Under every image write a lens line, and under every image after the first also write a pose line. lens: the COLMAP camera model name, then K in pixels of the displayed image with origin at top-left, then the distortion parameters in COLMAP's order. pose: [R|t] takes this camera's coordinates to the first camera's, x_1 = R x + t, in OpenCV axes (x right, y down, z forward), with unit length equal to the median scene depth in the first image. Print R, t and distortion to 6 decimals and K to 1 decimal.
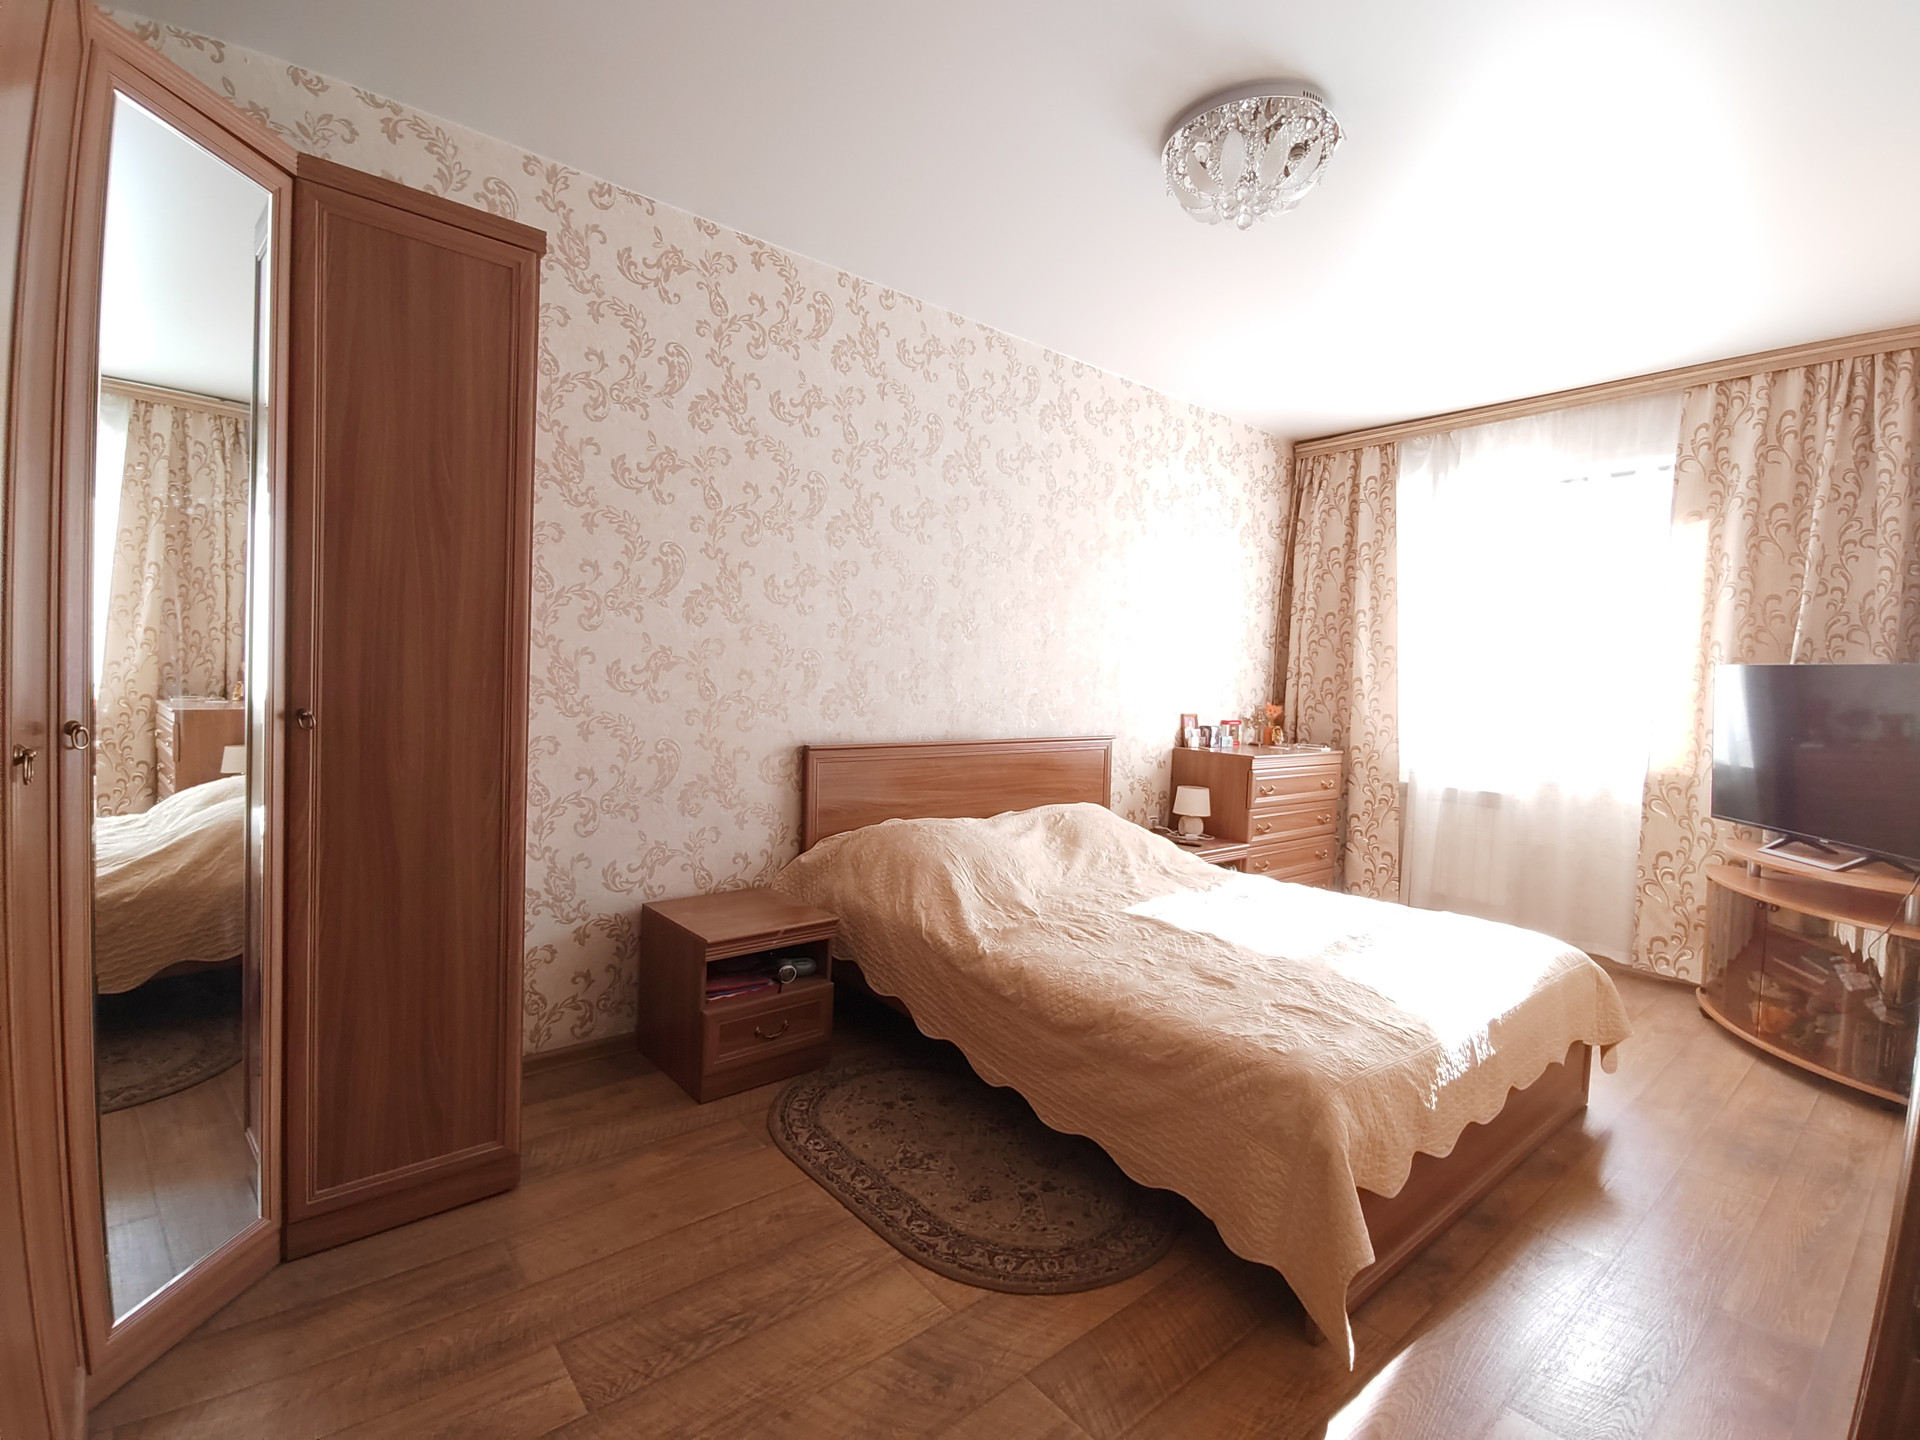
lens RADIAL K [[891.8, 0, 965.3], [0, 891.8, 717.6], [0, 0, 1]] dist [-0.018967, 0.007131]
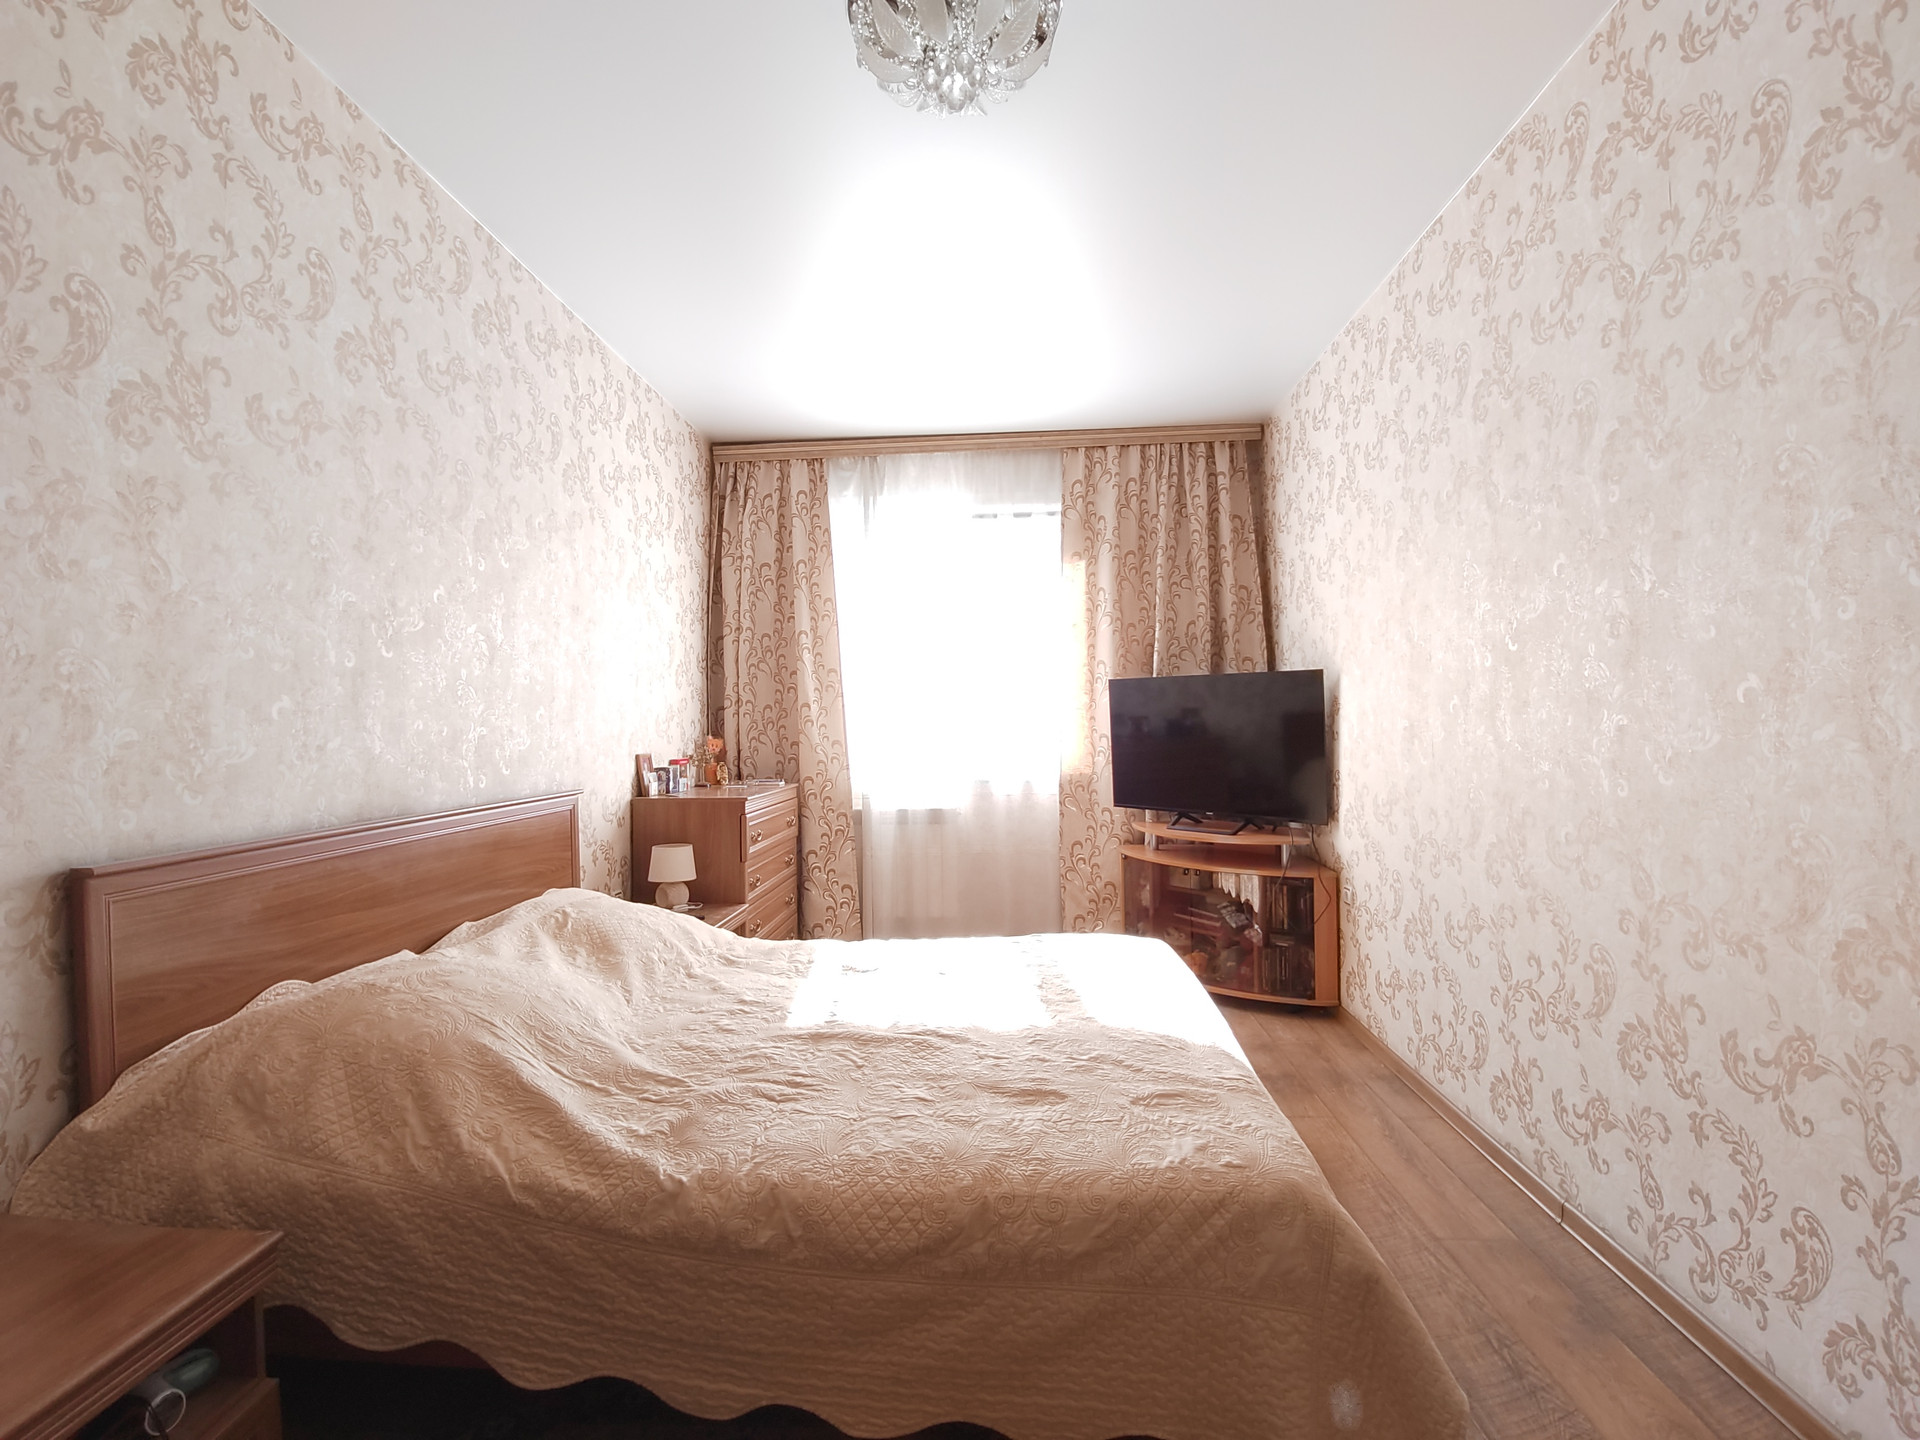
lens RADIAL K [[891.8, 0, 965.3], [0, 891.8, 717.6], [0, 0, 1]] dist [-0.018967, 0.007131]
pose [[0.679289, -0.039731, 0.732795, -0.169677], [0.074430, 0.997114, -0.014933, -0.004396], [-0.730087, 0.064686, 0.680286, 0.316285]]
